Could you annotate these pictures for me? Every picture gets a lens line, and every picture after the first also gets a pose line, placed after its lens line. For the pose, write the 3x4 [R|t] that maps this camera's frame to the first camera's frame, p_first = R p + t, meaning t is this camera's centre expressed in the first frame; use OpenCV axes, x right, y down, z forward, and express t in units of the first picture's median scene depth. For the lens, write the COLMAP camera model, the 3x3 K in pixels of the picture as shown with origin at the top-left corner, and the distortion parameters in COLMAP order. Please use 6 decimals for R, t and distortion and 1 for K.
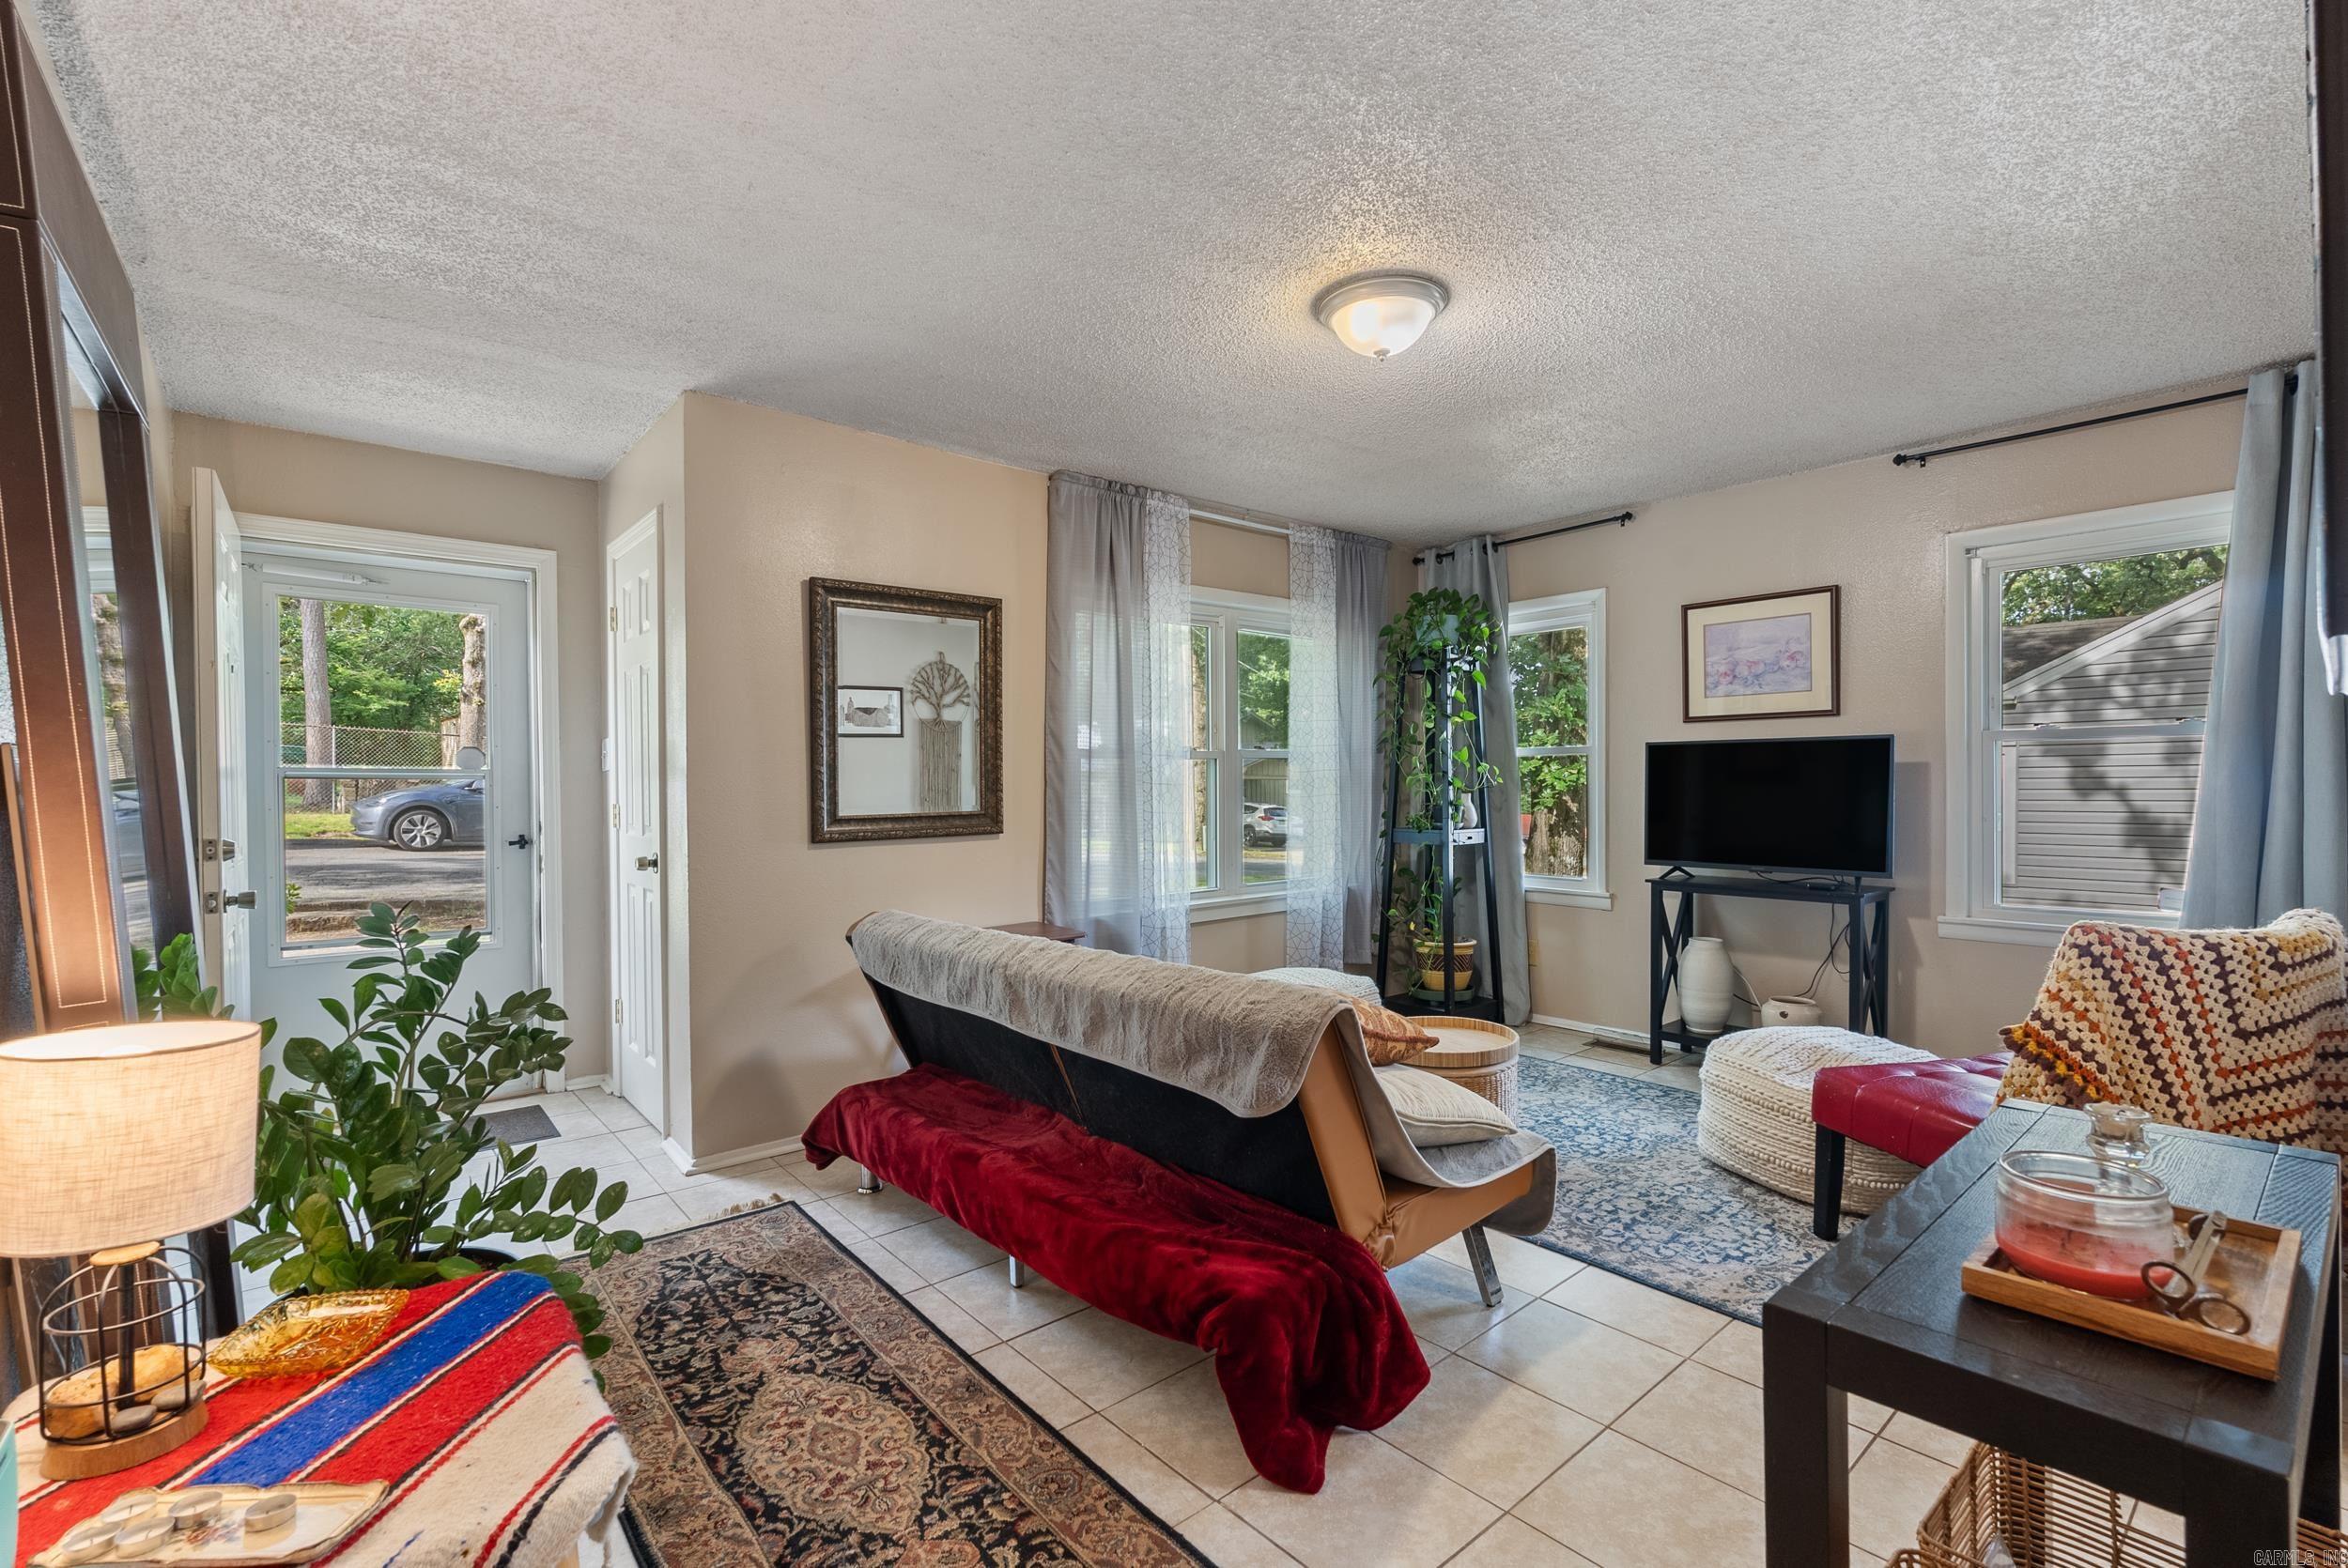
lens RADIAL K [[1035.0, 0, 1175.7], [0, 1035.0, 798.6], [0, 0, 1]] dist [-0.009829, 0.001279]
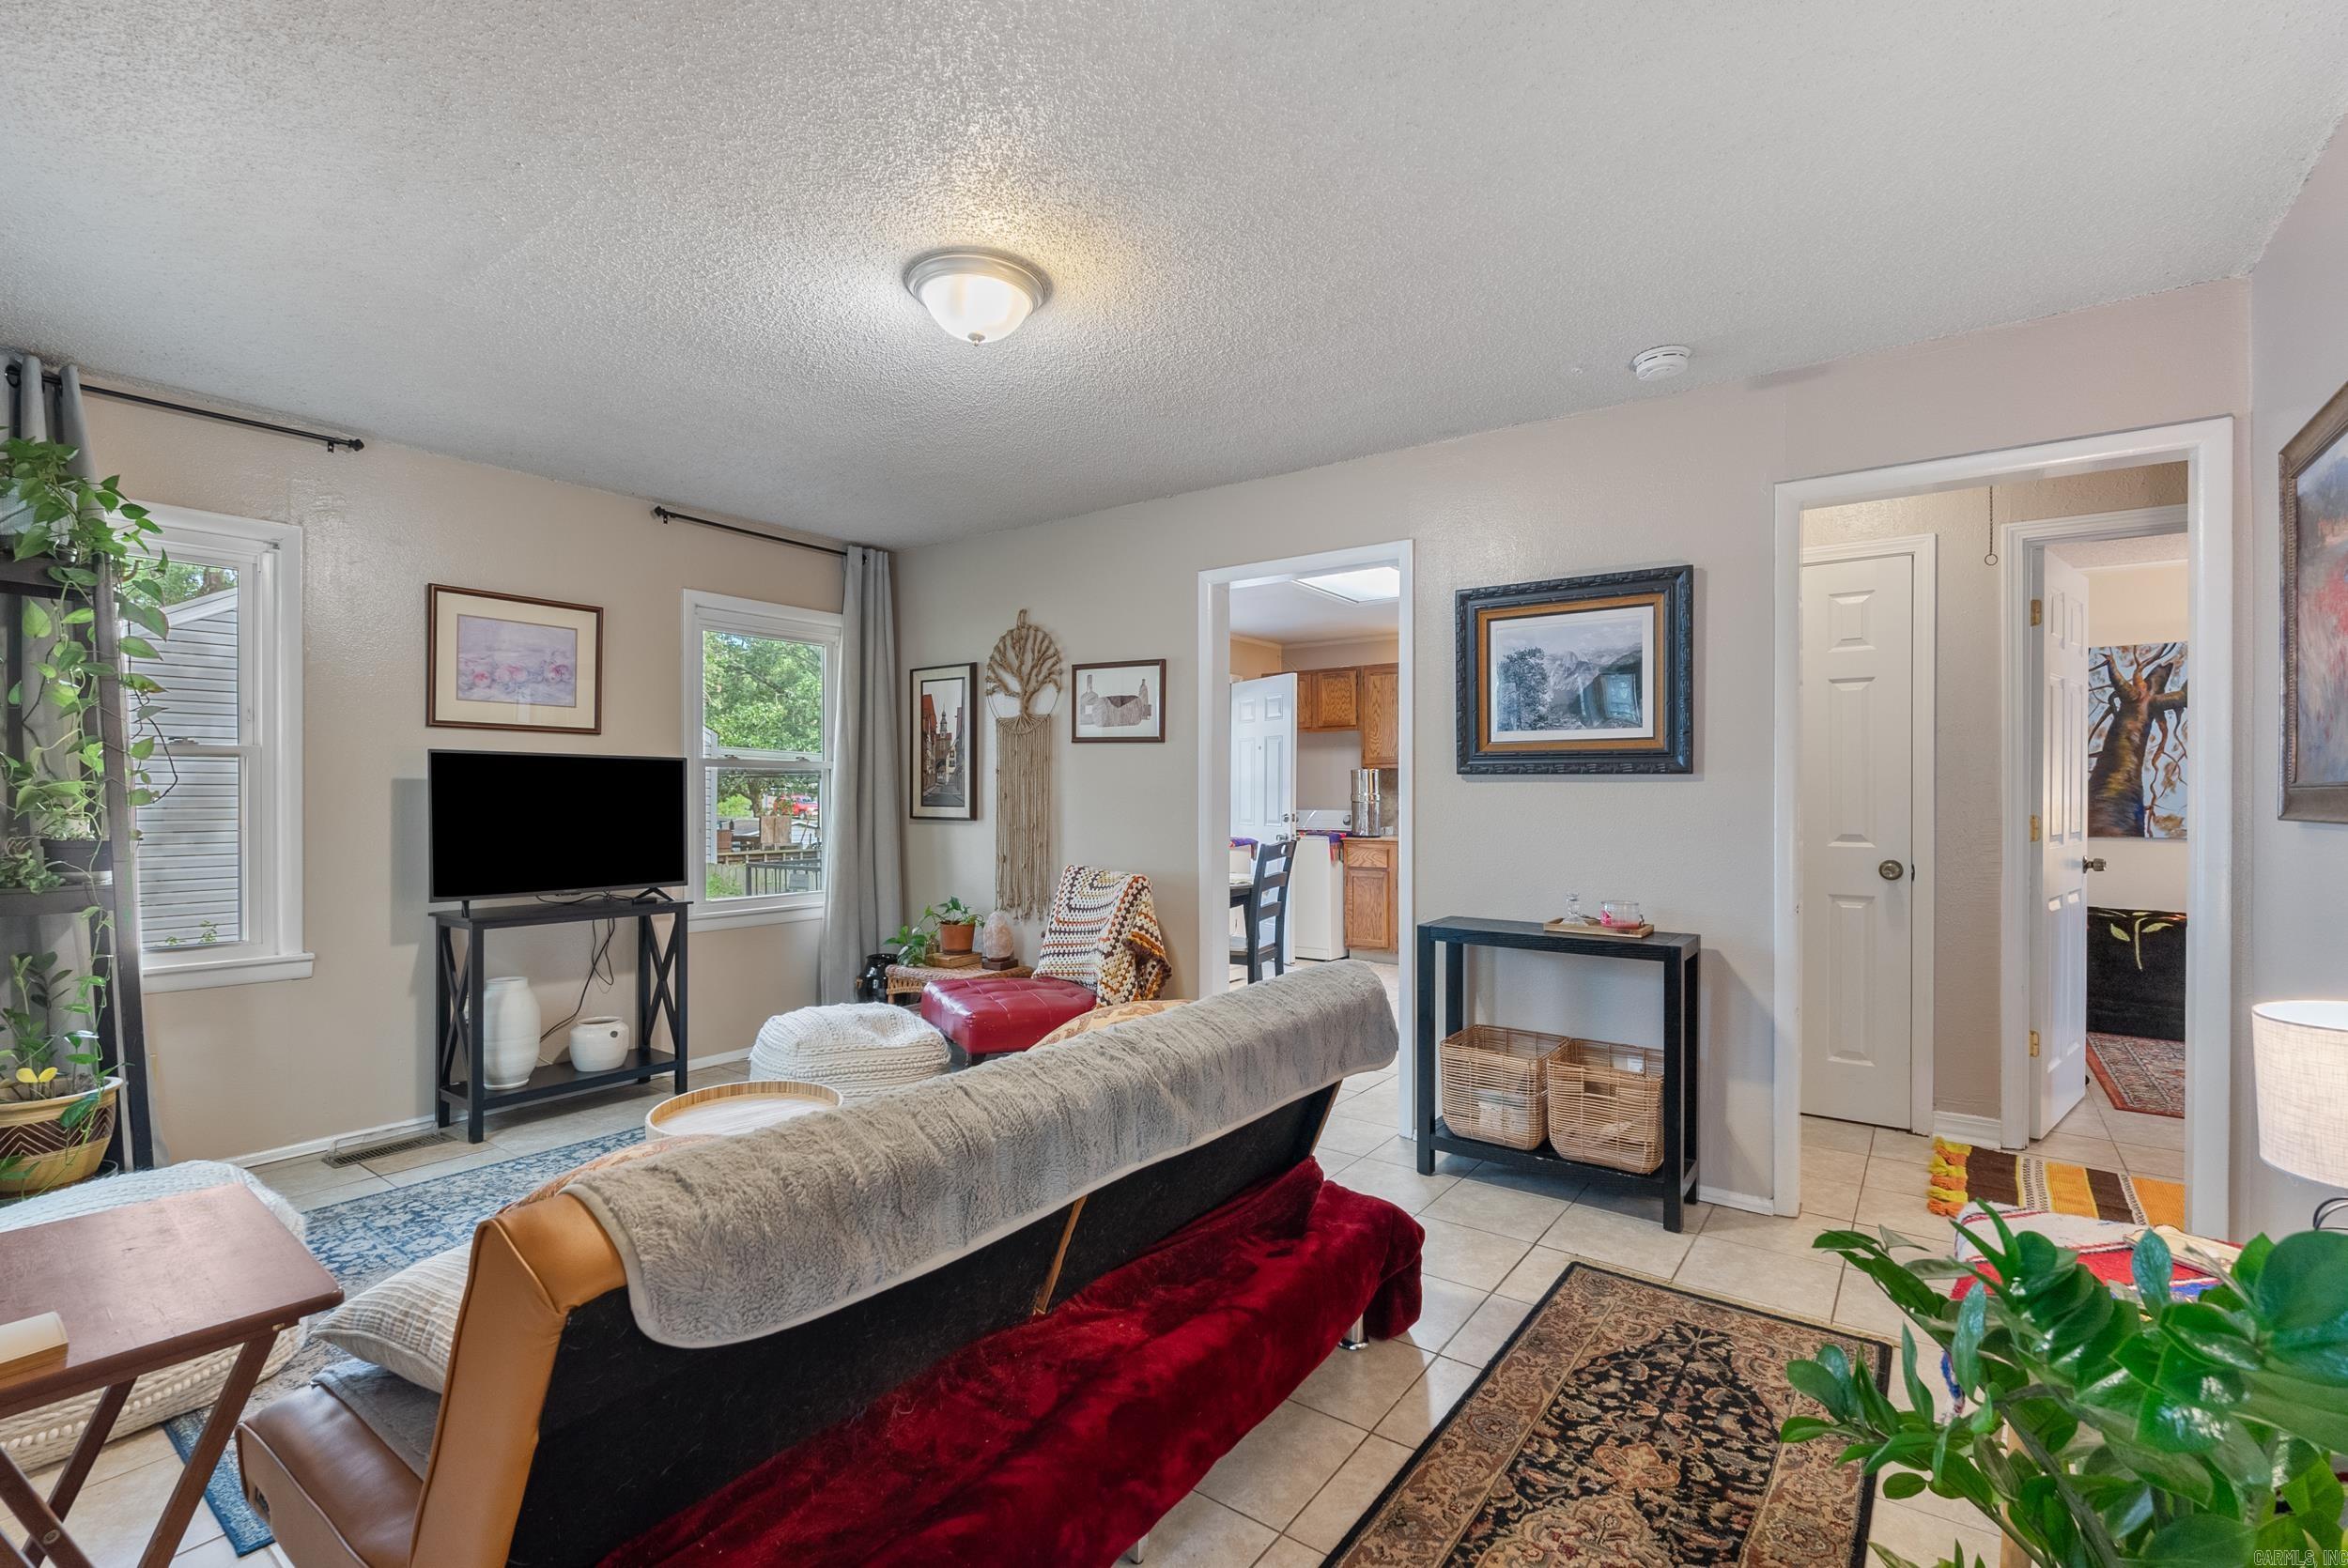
lens RADIAL K [[1035.0, 0, 1170.5], [0, 1035.0, 801.7], [0, 0, 1]] dist [-0.009829, 0.001279]
pose [[-0.223350, 0.001384, 0.974737, -0.456896], [0.013631, 0.999906, 0.001704, -0.007740], [-0.974643, 0.013667, -0.223348, 0.639544]]
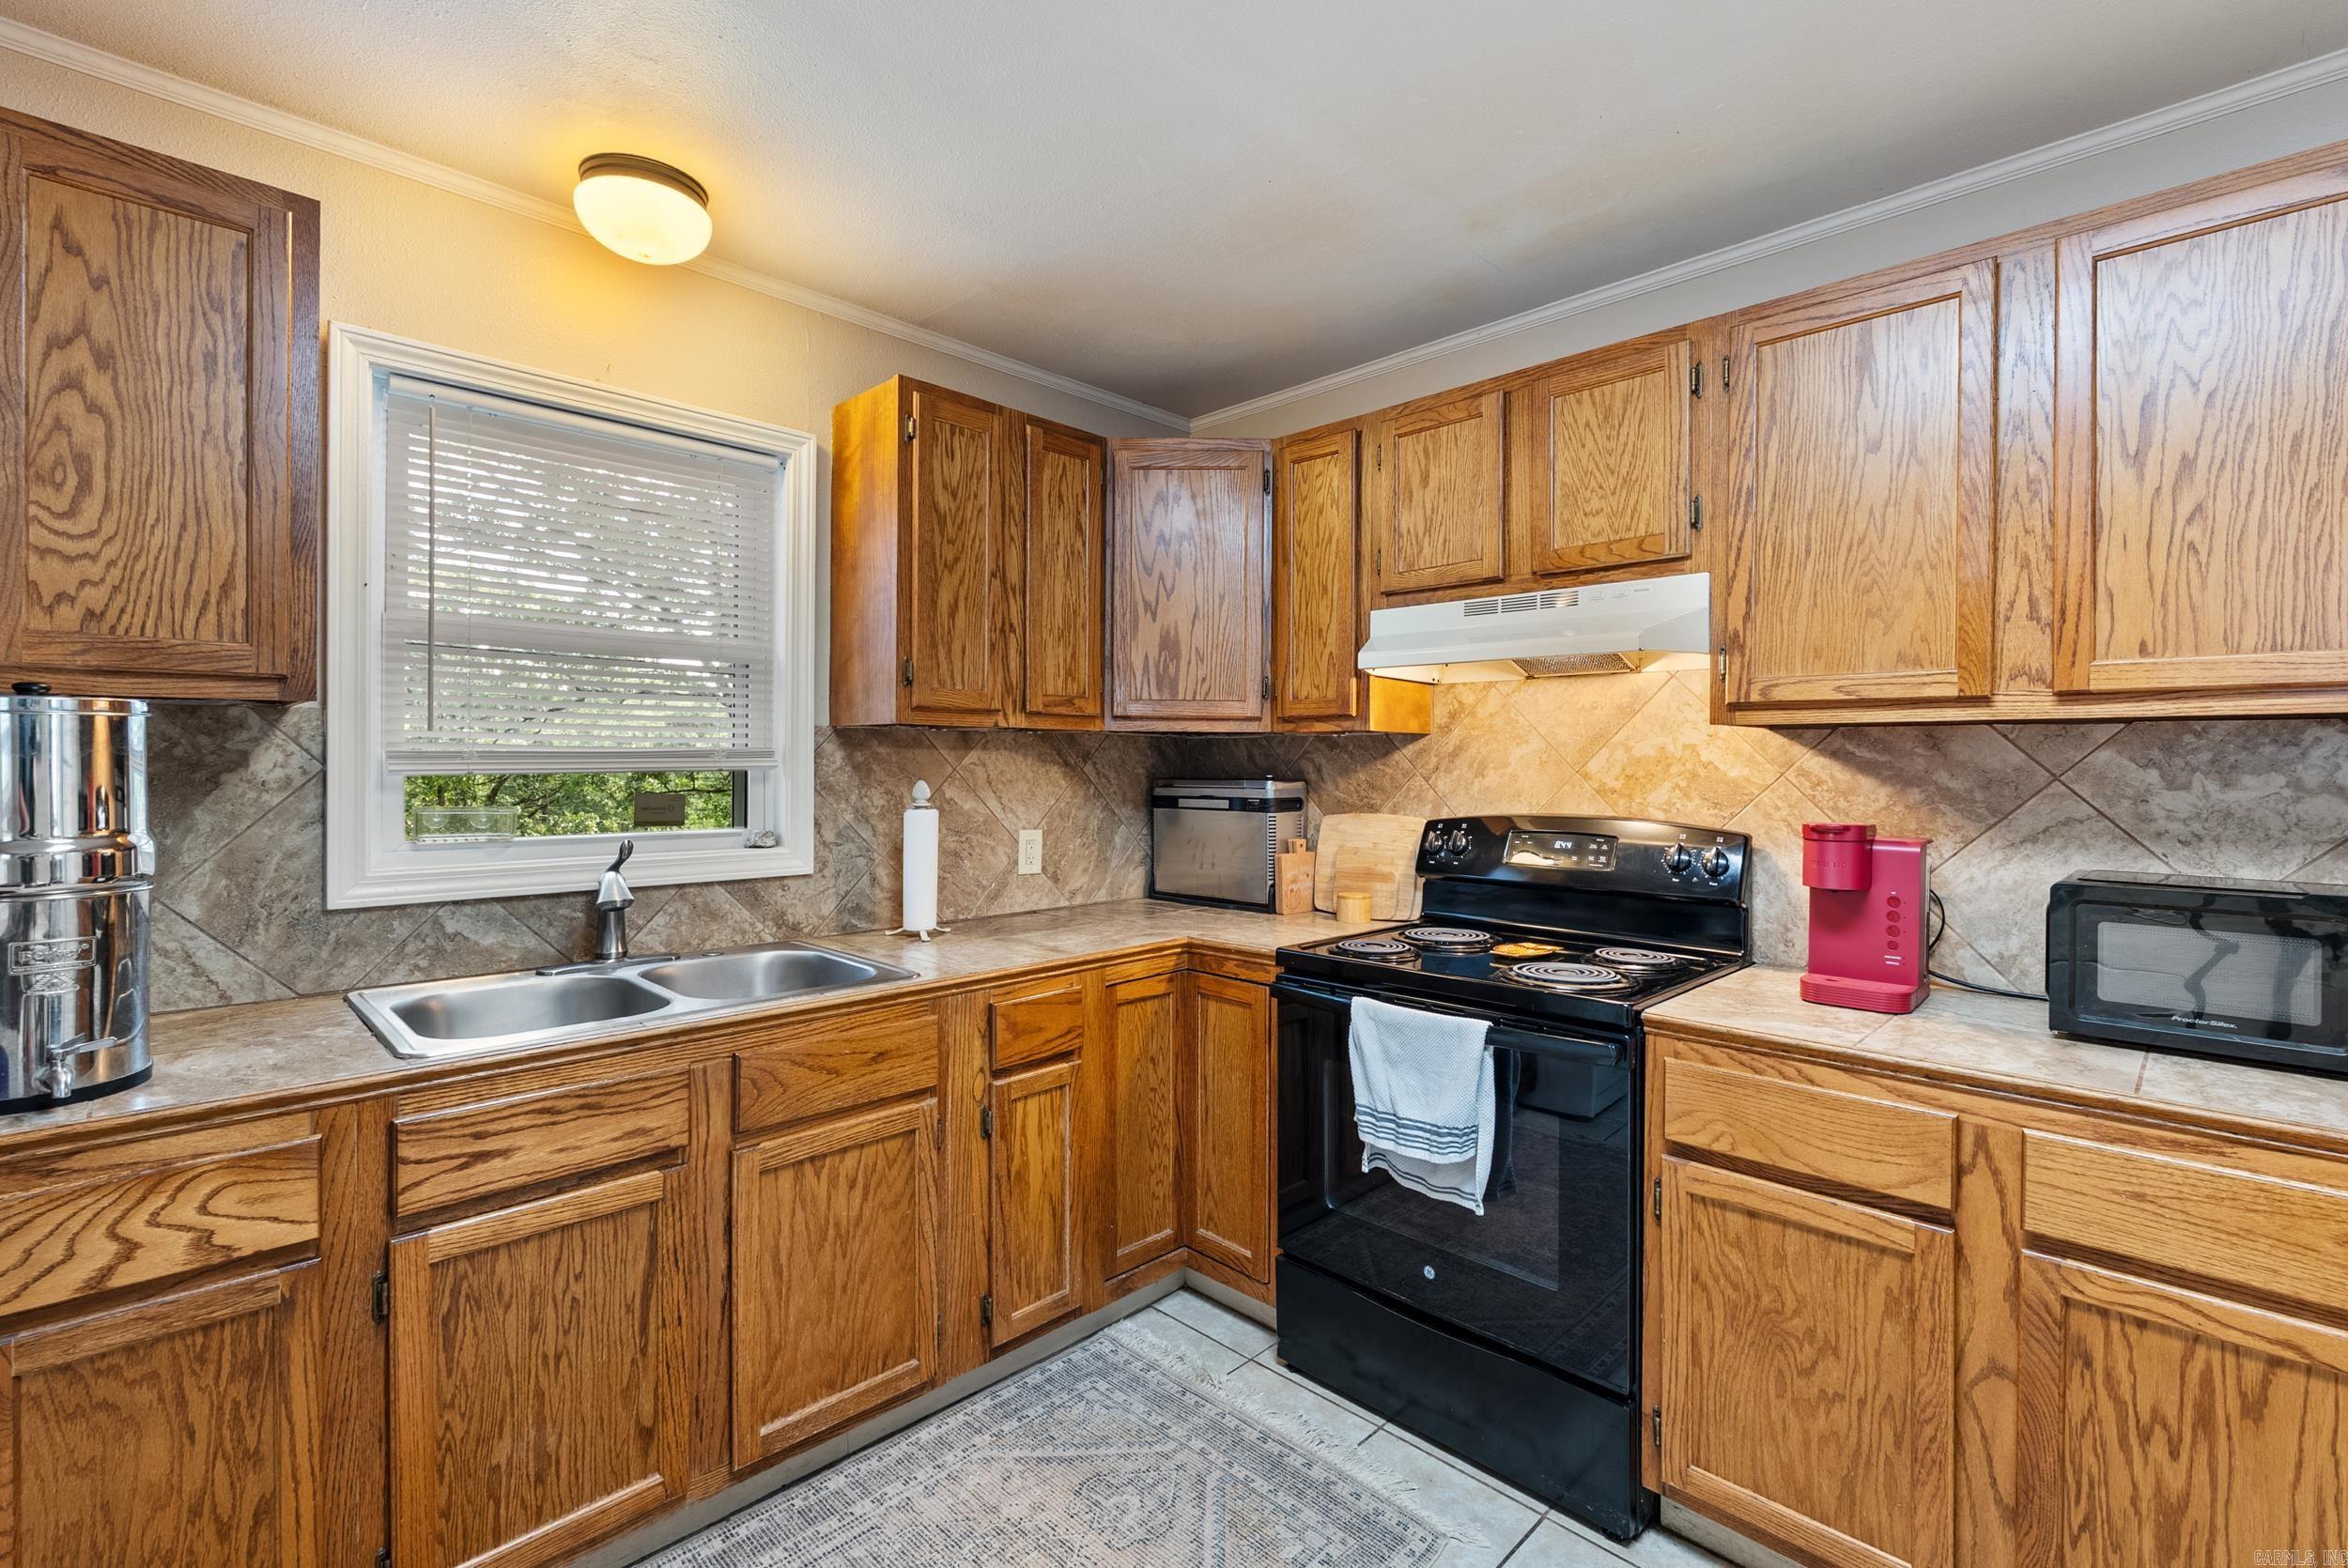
lens RADIAL K [[1035.0, 0, 1163.4], [0, 1035.0, 769.4], [0, 0, 1]] dist [-0.009829, 0.001279]
pose [[-0.997745, 0.003943, -0.067002, 0.880549], [0.002816, 0.999853, 0.016904, -0.037998], [0.067058, 0.016677, -0.997610, 0.242736]]
